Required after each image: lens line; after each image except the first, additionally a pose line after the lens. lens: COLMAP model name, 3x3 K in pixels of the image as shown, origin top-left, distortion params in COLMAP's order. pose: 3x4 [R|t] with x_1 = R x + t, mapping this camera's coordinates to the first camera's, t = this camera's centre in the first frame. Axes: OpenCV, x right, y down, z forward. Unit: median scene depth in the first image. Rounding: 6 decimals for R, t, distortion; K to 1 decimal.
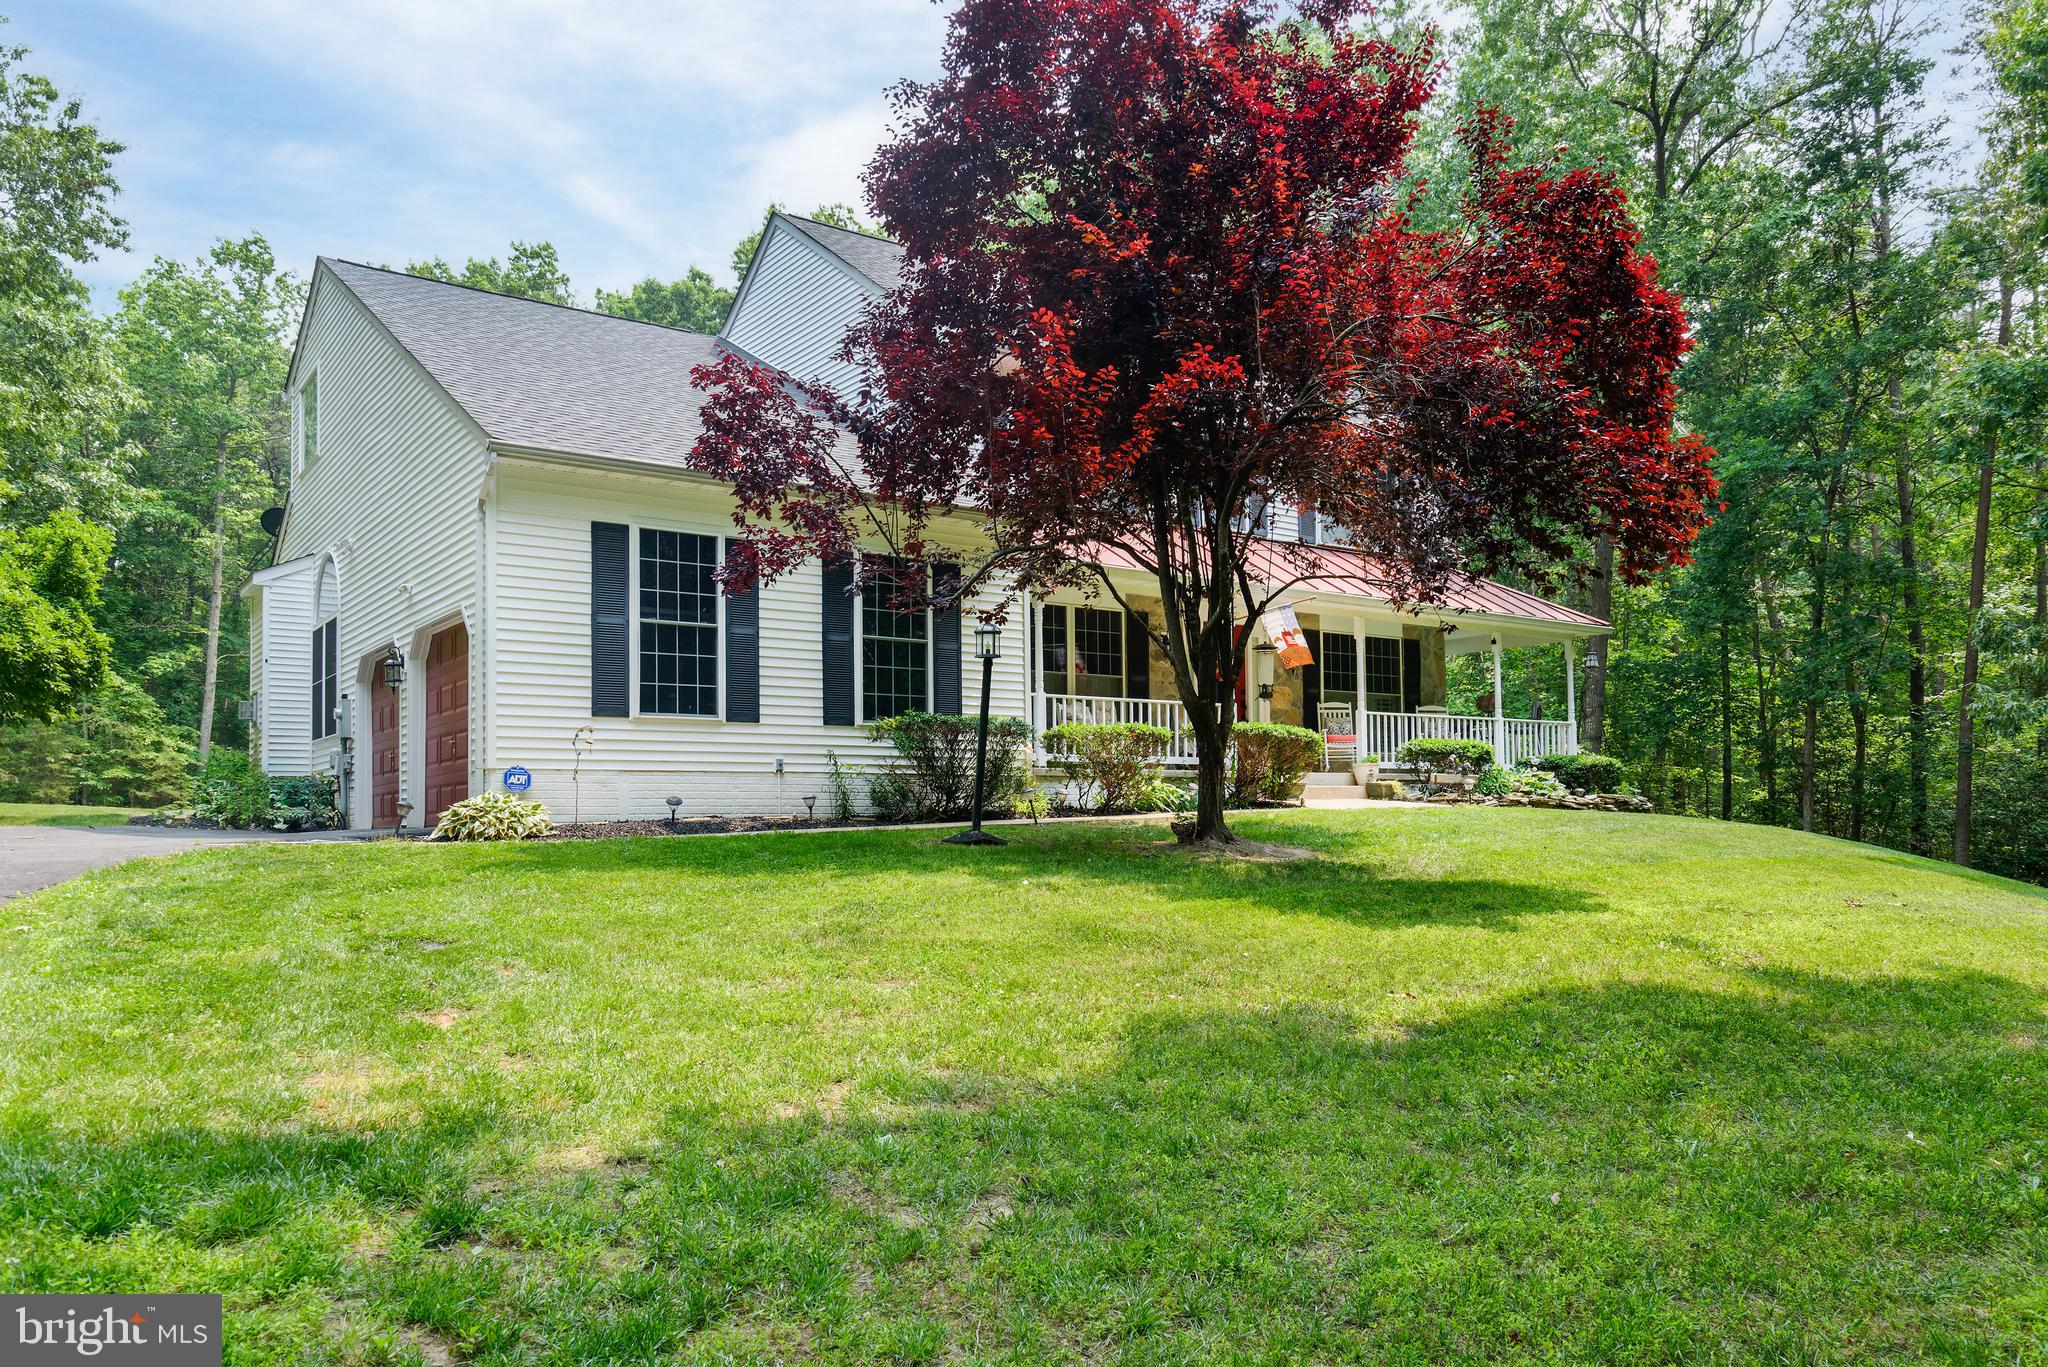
lens RADIAL K [[1471.3, 0, 1020.8], [0, 1471.3, 686.9], [0, 0, 1]] dist [0.005109, -0.000372]
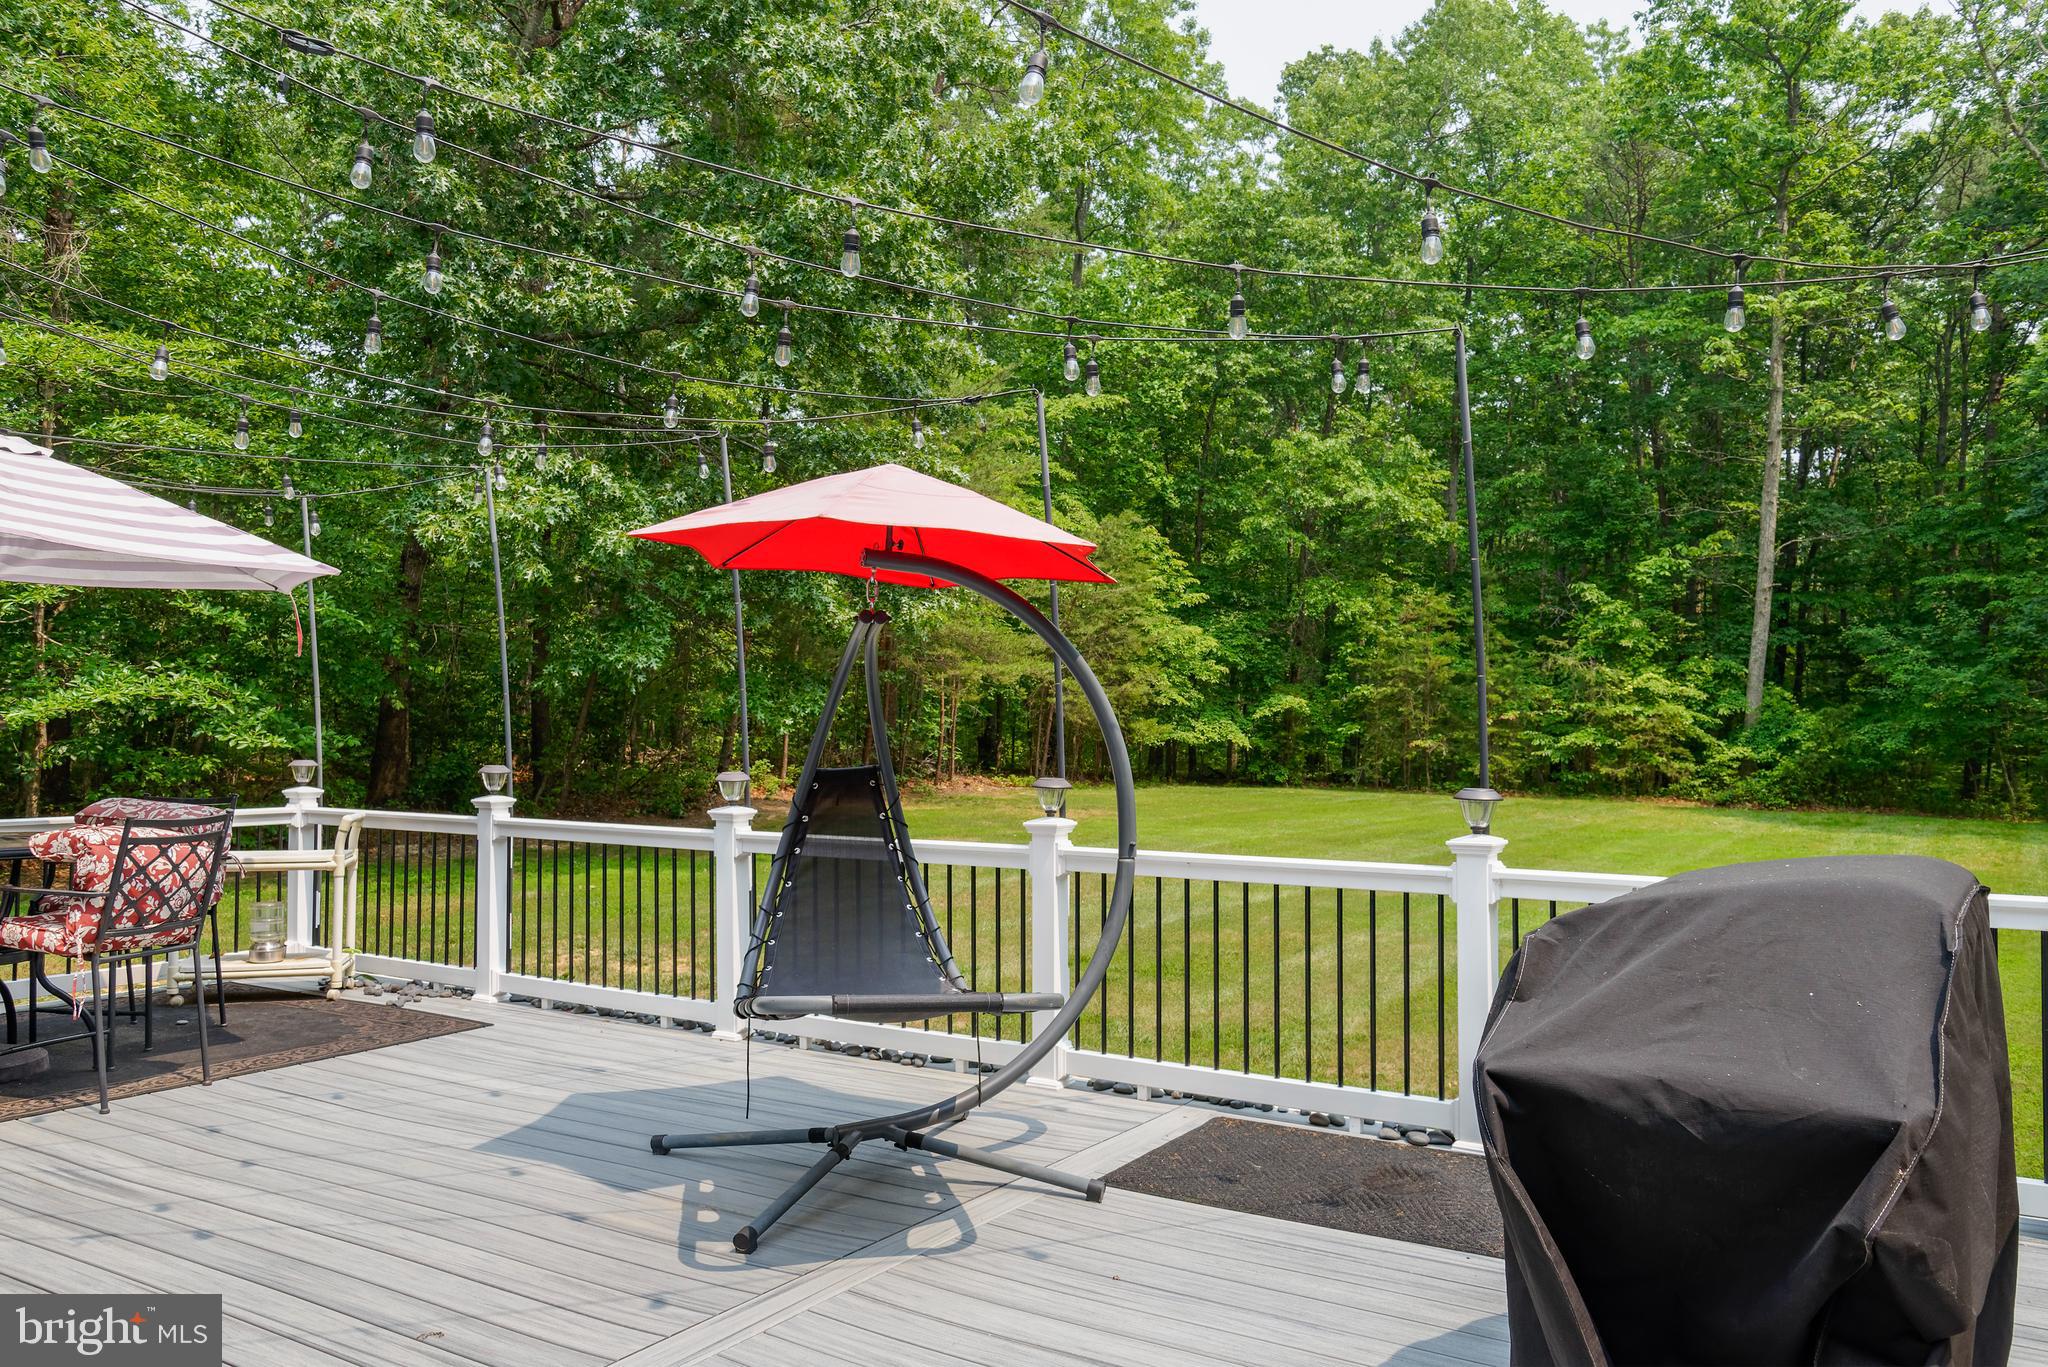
lens RADIAL K [[1471.3, 0, 1023.9], [0, 1471.3, 688.9], [0, 0, 1]] dist [0.005109, -0.000372]
pose [[0.389203, -0.022852, -0.920869, -0.103592], [0.077472, 0.996962, 0.008003, 0.011730], [0.917889, -0.074457, 0.389791, 0.510289]]
